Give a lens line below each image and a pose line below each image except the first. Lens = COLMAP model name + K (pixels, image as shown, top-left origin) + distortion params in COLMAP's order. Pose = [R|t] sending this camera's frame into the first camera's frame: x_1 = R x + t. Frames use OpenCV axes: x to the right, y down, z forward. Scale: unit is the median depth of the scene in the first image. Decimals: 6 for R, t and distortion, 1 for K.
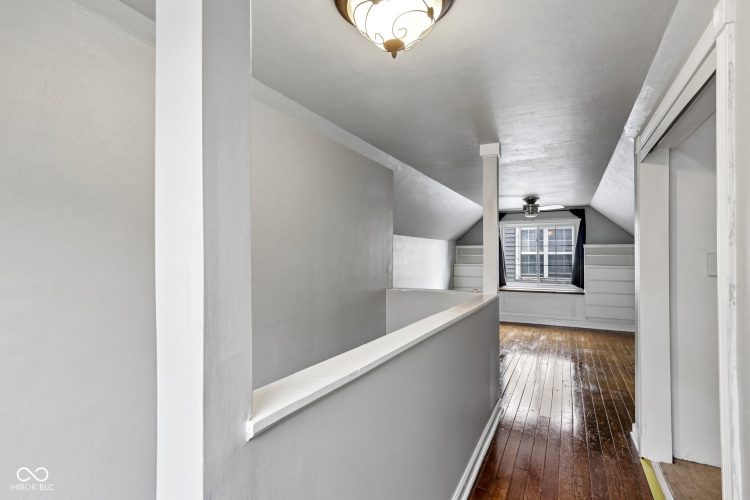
lens RADIAL K [[363.8, 0, 372.9], [0, 363.8, 252.6], [0, 0, 1]] dist [0.001284, 0.000234]
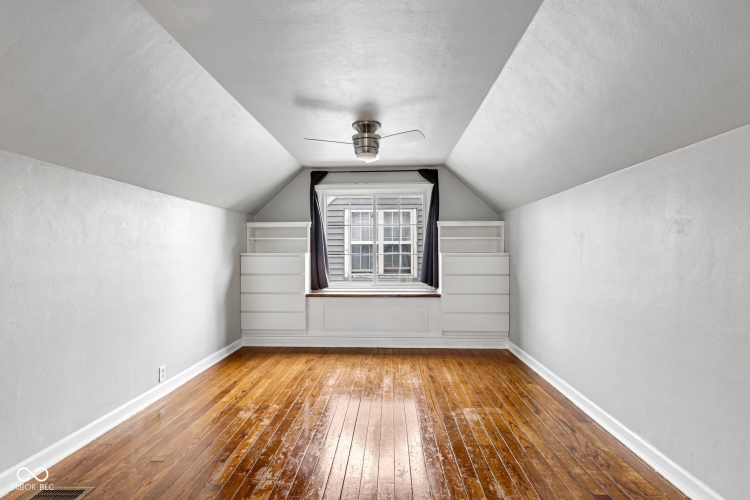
lens RADIAL K [[363.8, 0, 372.9], [0, 363.8, 252.6], [0, 0, 1]] dist [0.001284, 0.000234]
pose [[0.903389, 0.001695, 0.428819, 0.181130], [-0.000726, 0.999997, -0.002425, 0.034979], [-0.428821, 0.001879, 0.903387, 0.435480]]
